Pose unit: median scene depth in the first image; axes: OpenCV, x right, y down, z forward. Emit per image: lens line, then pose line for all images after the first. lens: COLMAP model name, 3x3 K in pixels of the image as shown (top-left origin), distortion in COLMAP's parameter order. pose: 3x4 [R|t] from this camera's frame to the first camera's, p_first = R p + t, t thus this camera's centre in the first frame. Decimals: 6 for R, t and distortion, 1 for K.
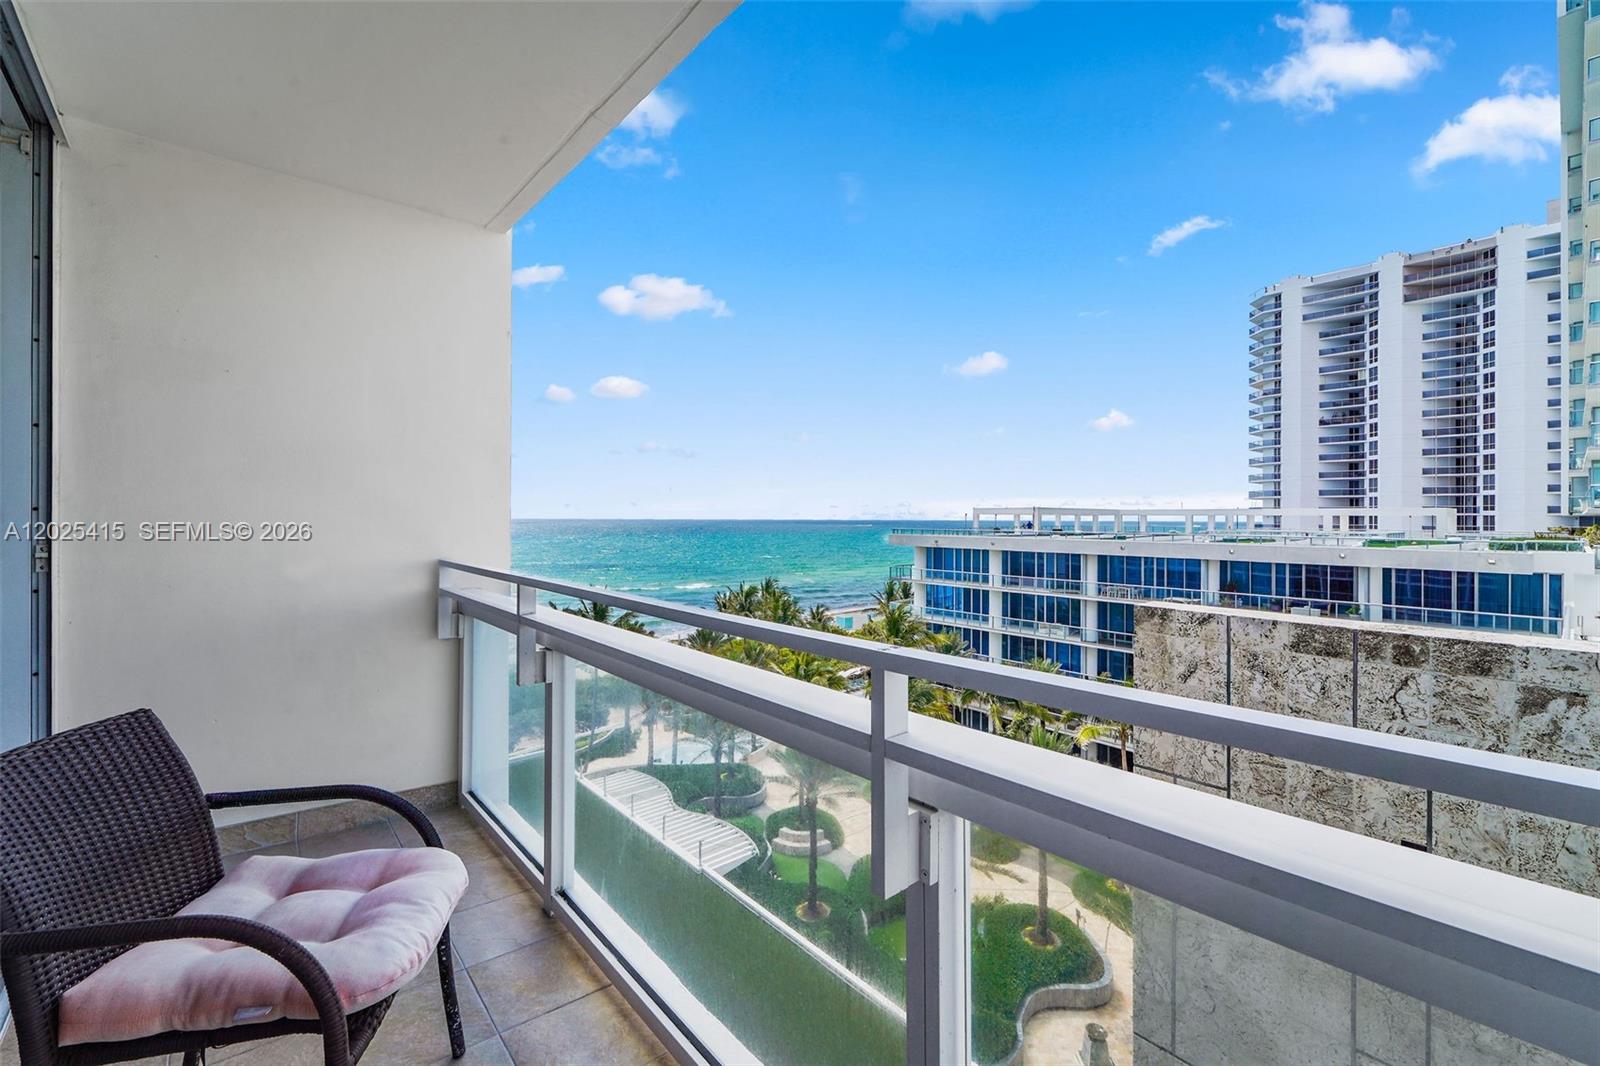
lens RADIAL K [[659.7, 0, 815.4], [0, 659.7, 513.5], [0, 0, 1]] dist [0.003010, 0.000084]
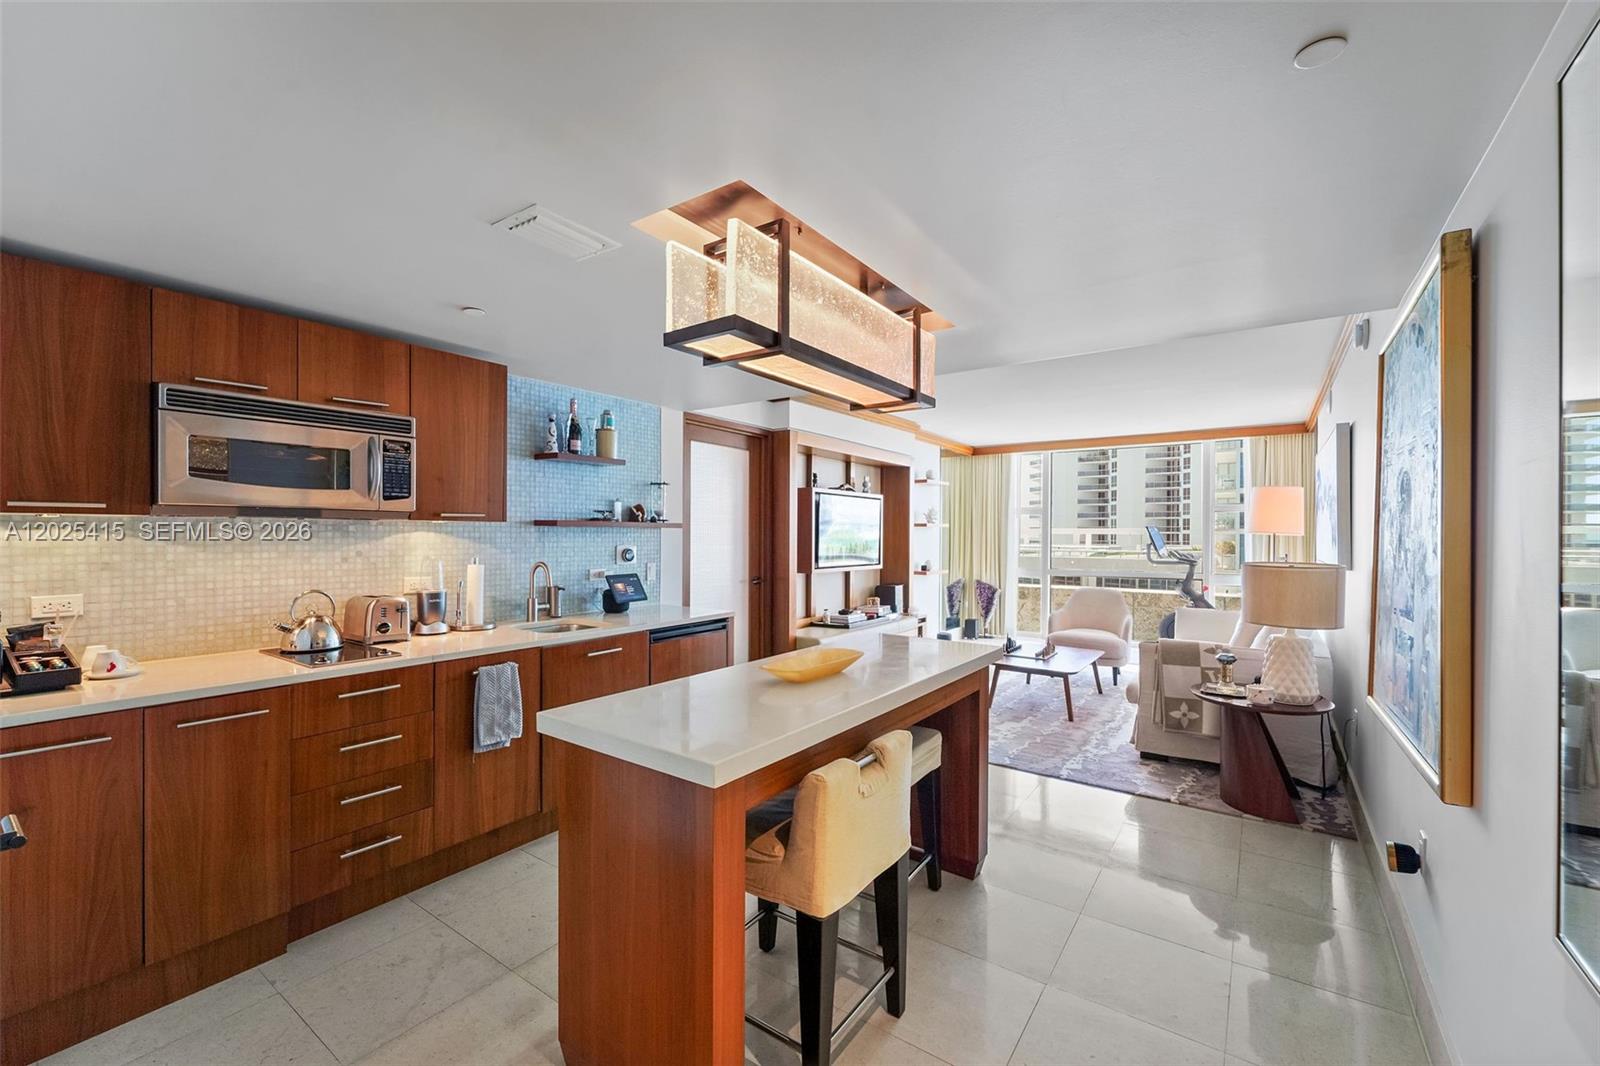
lens RADIAL K [[655.1, 0, 797.2], [0, 655.1, 533.4], [0, 0, 1]] dist [0.002625, -0.000527]
pose [[0.974830, 0.000209, 0.222949, -0.102023], [-0.001277, 0.999988, 0.004651, -0.005934], [-0.222945, -0.004818, 0.974819, -0.254406]]
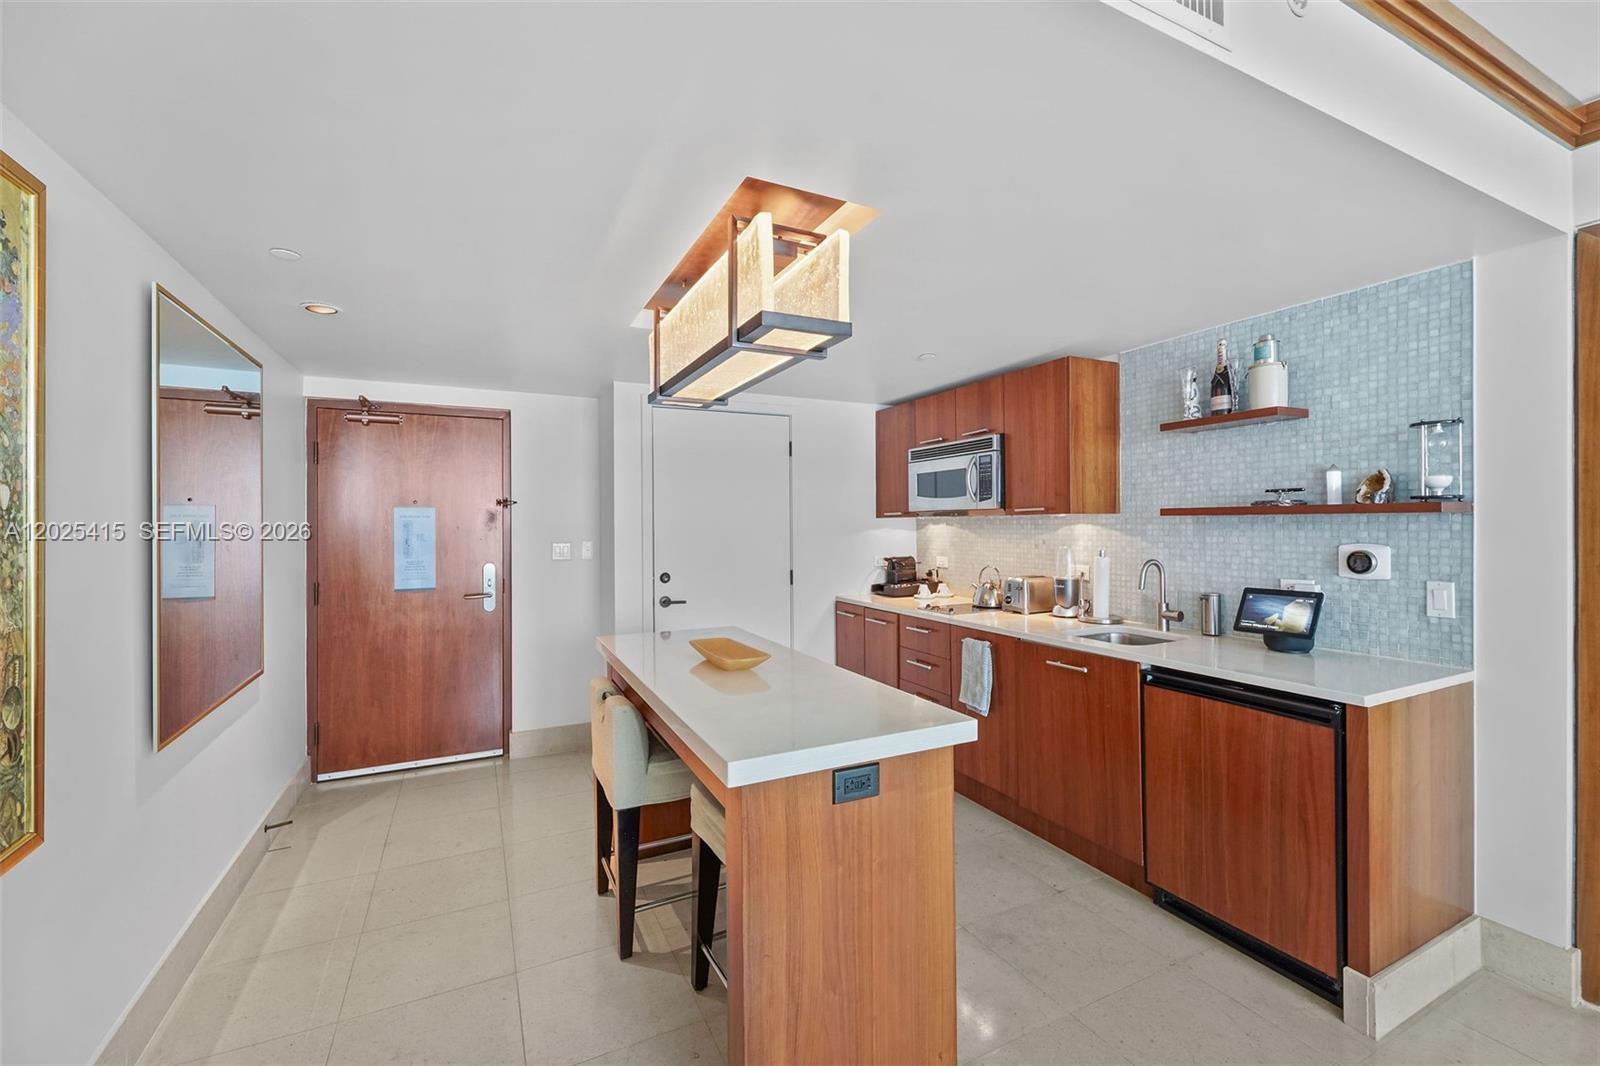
lens RADIAL K [[665.9, 0, 804.1], [0, 665.9, 525.1], [0, 0, 1]] dist [0.007884, -0.004106]
pose [[-0.262249, -0.000647, -0.965000, -0.022108], [0.011932, 0.999921, -0.003913, -0.005628], [0.964926, -0.012540, -0.262221, -0.166477]]
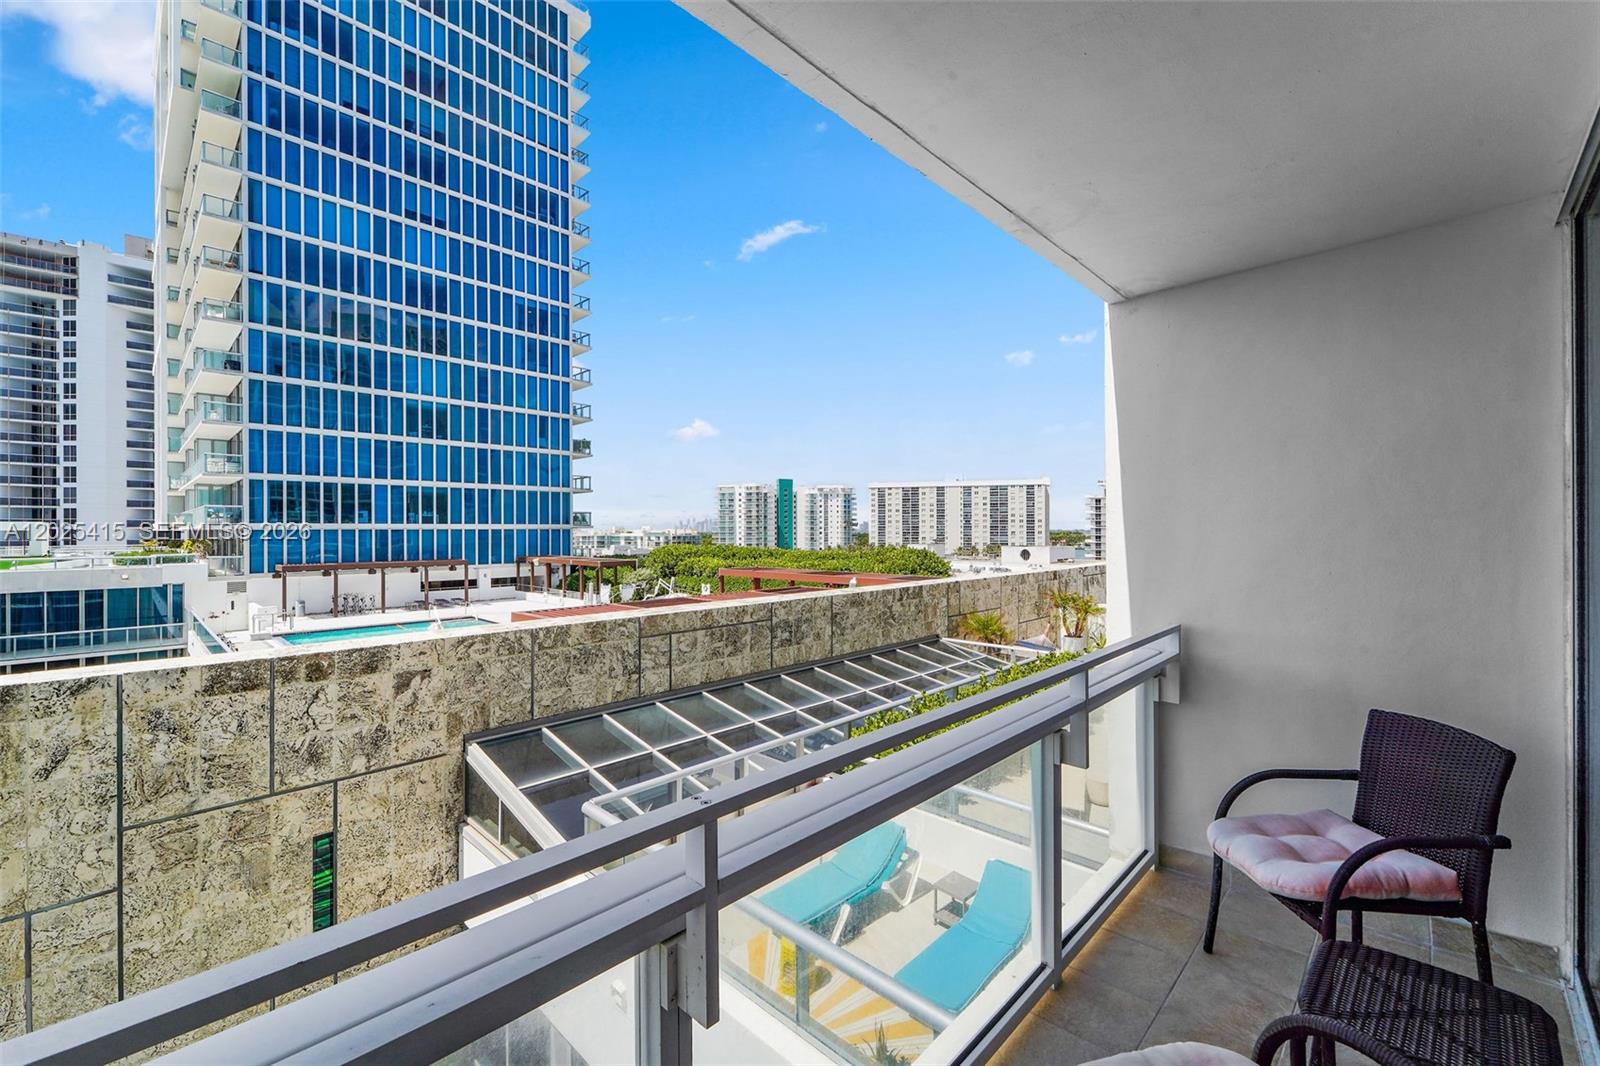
lens RADIAL K [[649.1, 0, 791.5], [0, 649.1, 528.3], [0, 0, 1]] dist [-0.000548, -0.002675]
pose [[-0.059171, -0.000431, 0.998248, -0.053005], [-0.001234, 0.999999, 0.000358, -0.006289], [-0.998247, -0.001211, -0.059172, 0.054347]]
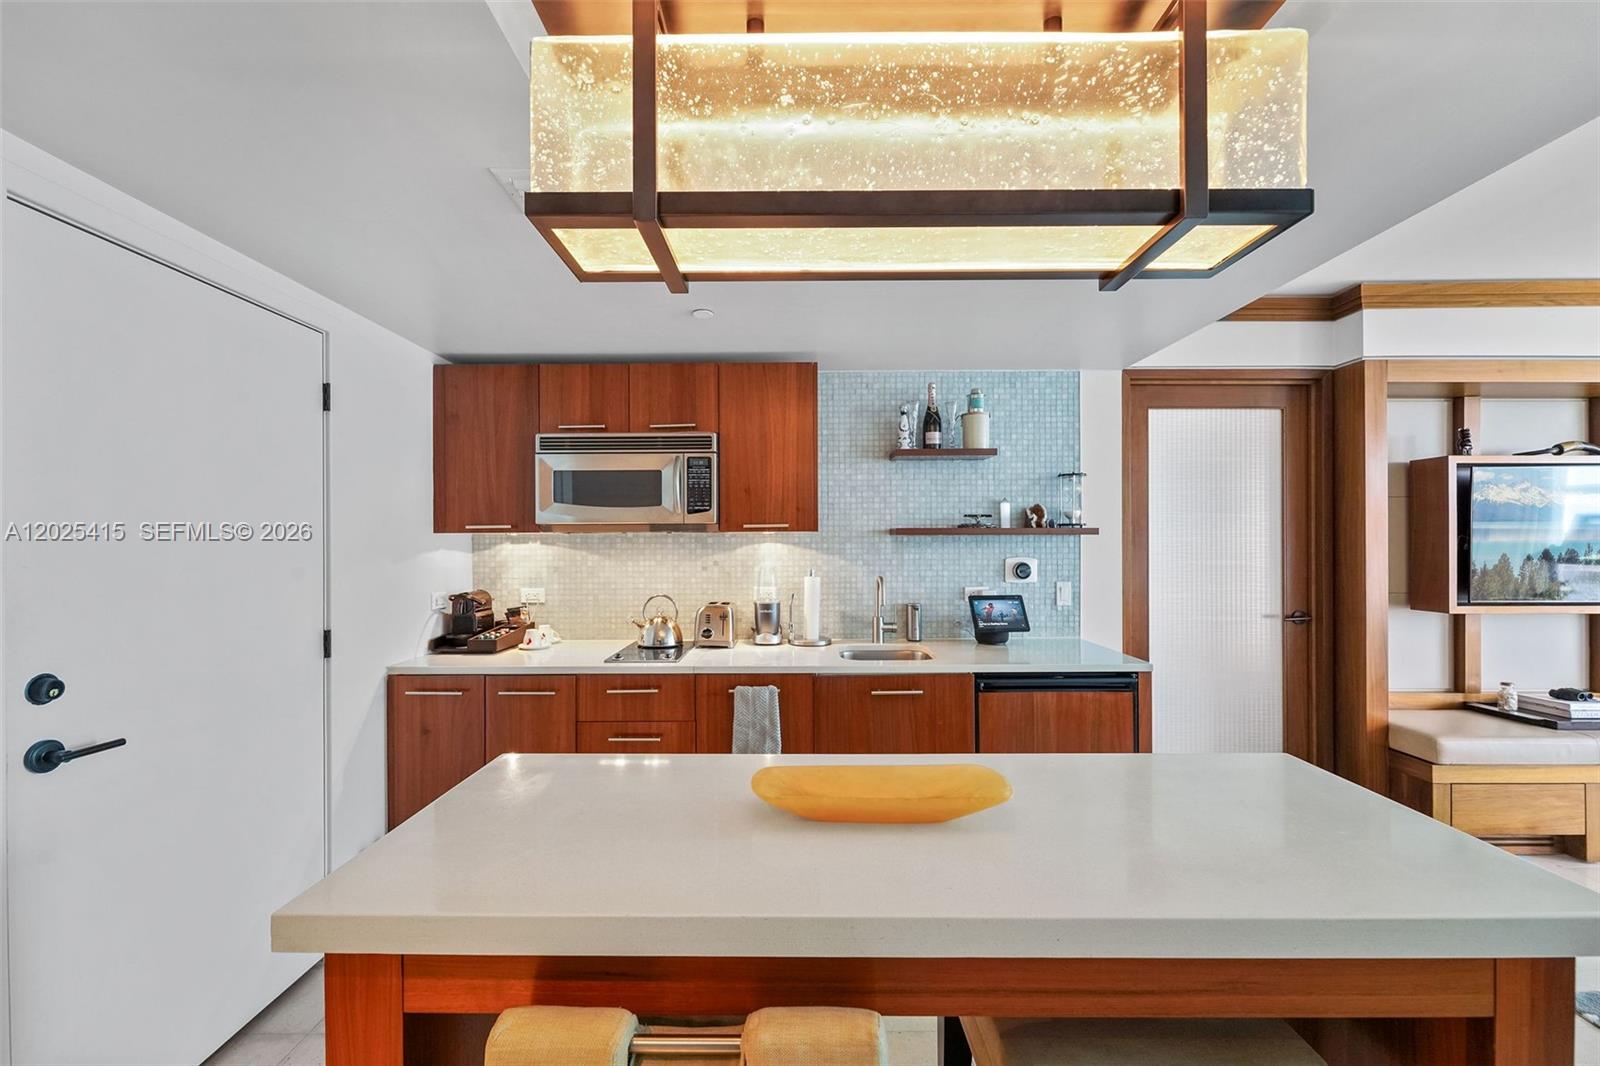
lens RADIAL K [[657.4, 0, 800.6], [0, 657.4, 542.8], [0, 0, 1]] dist [0.002956, -0.000095]
pose [[0.745579, -0.006178, -0.666388, -0.066160], [0.010103, 0.999947, 0.002033, -0.005832], [0.666340, -0.008248, 0.745602, -0.220193]]
